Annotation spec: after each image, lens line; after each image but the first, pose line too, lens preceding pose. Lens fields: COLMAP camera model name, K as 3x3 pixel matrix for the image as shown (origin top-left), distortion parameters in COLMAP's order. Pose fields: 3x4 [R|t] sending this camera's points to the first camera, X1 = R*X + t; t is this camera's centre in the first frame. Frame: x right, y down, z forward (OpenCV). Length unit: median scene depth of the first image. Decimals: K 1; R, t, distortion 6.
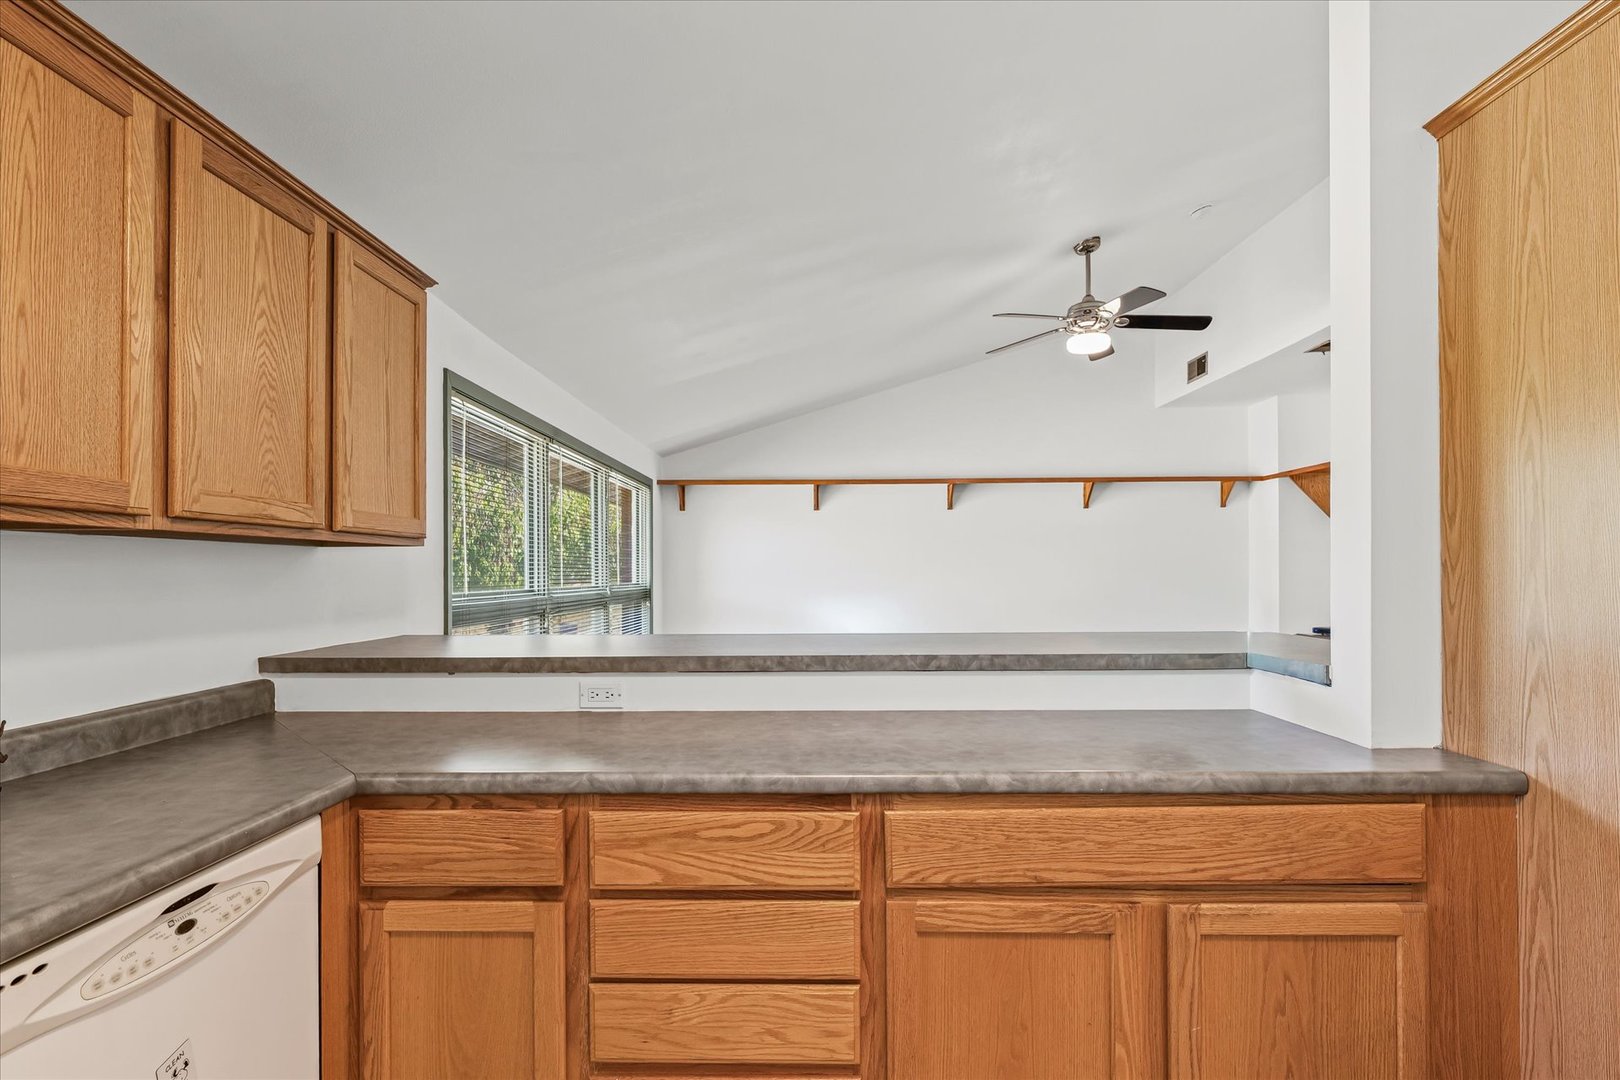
lens RADIAL K [[710.5, 0, 795.7], [0, 710.5, 551.7], [0, 0, 1]] dist [0.001019, -0.000335]
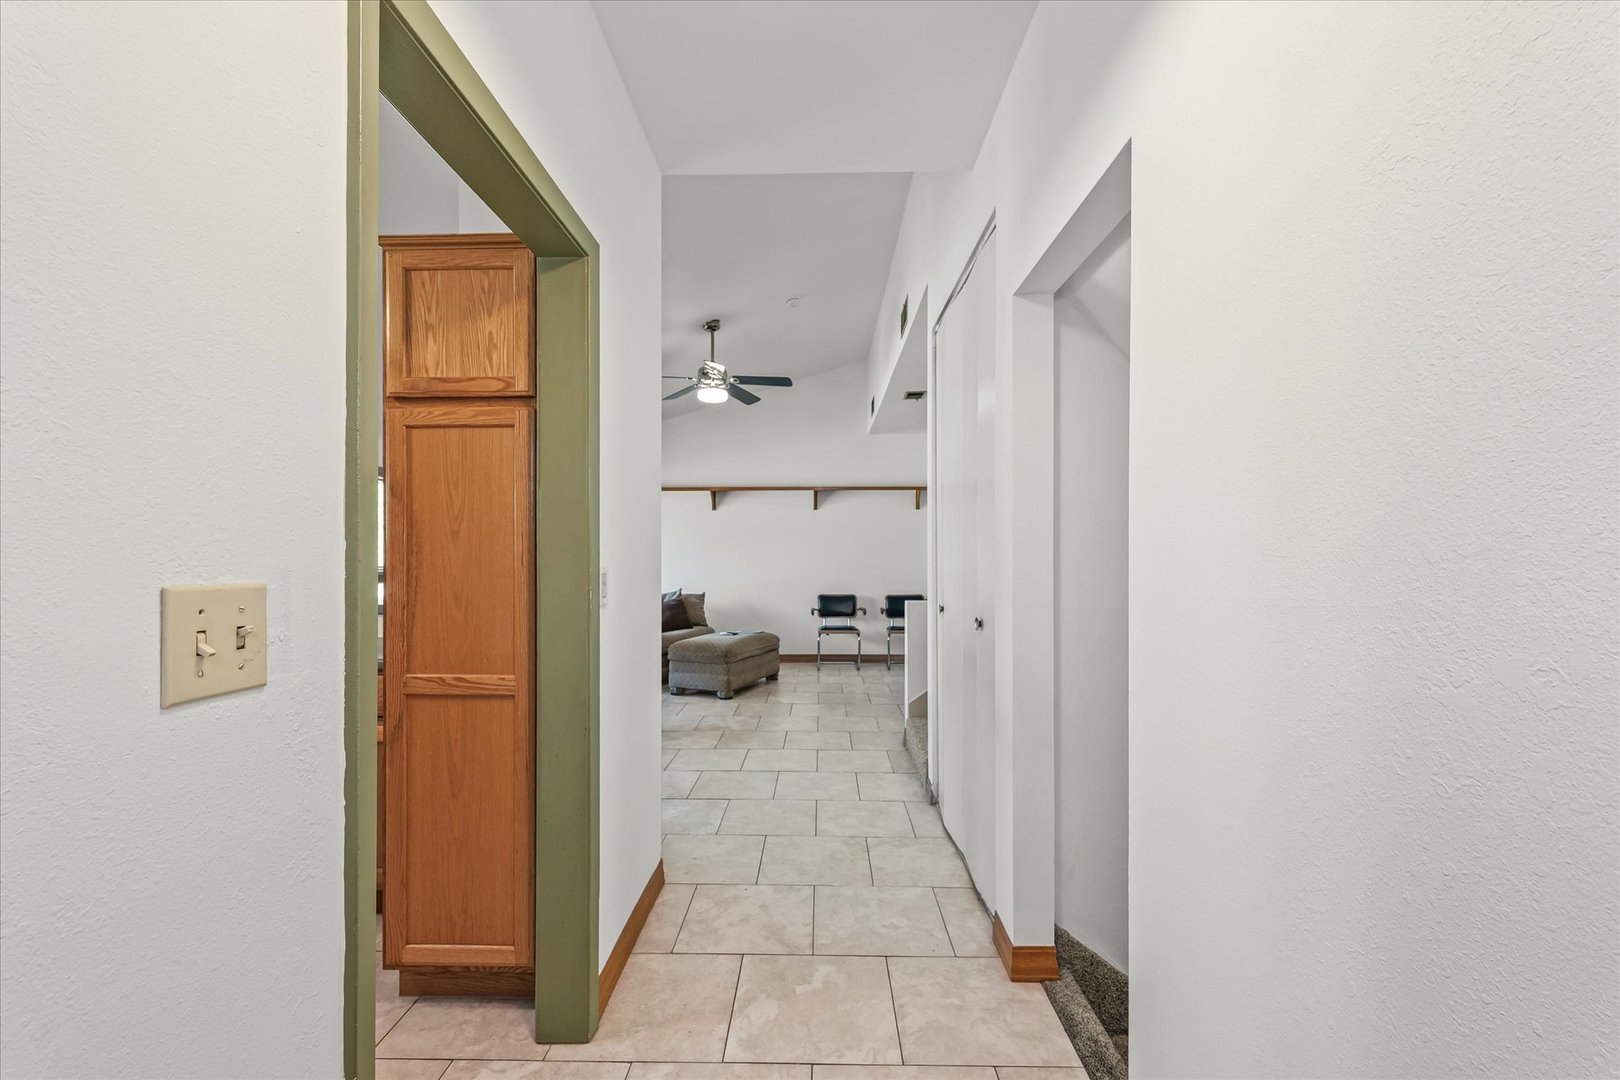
lens RADIAL K [[590.0, 0, 809.0], [0, 590.0, 542.5], [0, 0, 1]] dist [0.001666, 0.000037]
pose [[0.999689, 0.004607, -0.024516, 2.319899], [-0.004680, 0.999985, -0.002927, 0.008283], [0.024503, 0.003041, 0.999695, -0.601475]]
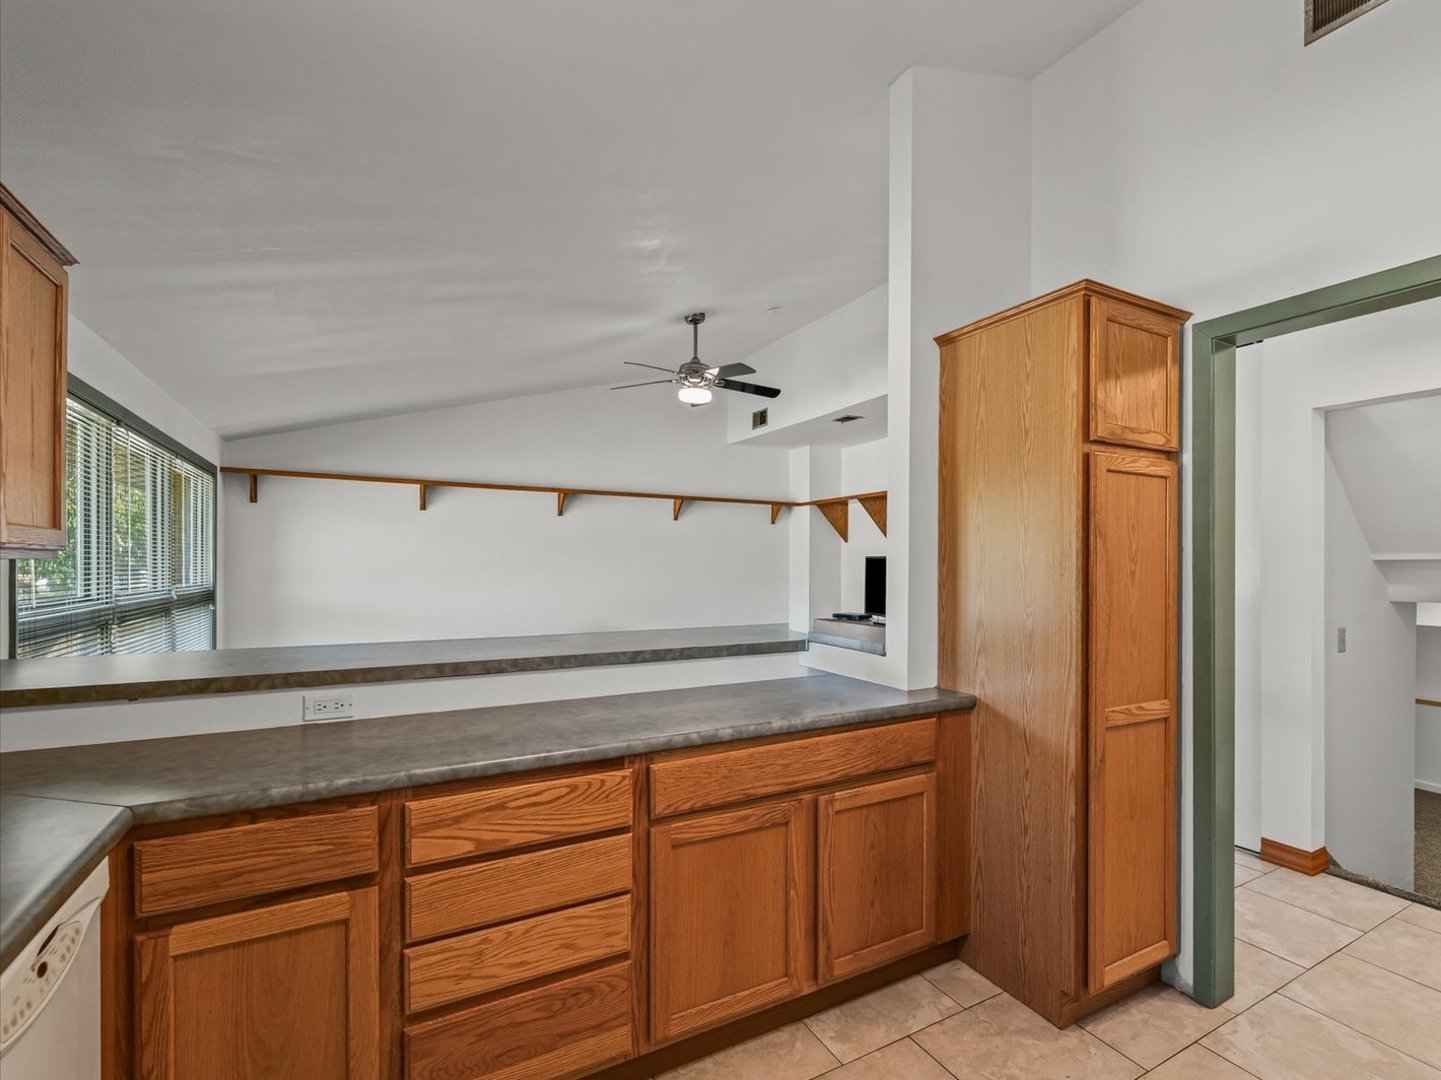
lens RADIAL K [[655.1, 0, 718.1], [0, 655.1, 548.8], [0, 0, 1]] dist [-0.000711, 0.000589]
pose [[0.883308, 0.015017, 0.468552, -0.342412], [-0.014782, 0.999882, -0.004179, -0.055151], [-0.468560, -0.003234, 0.883426, -0.191107]]
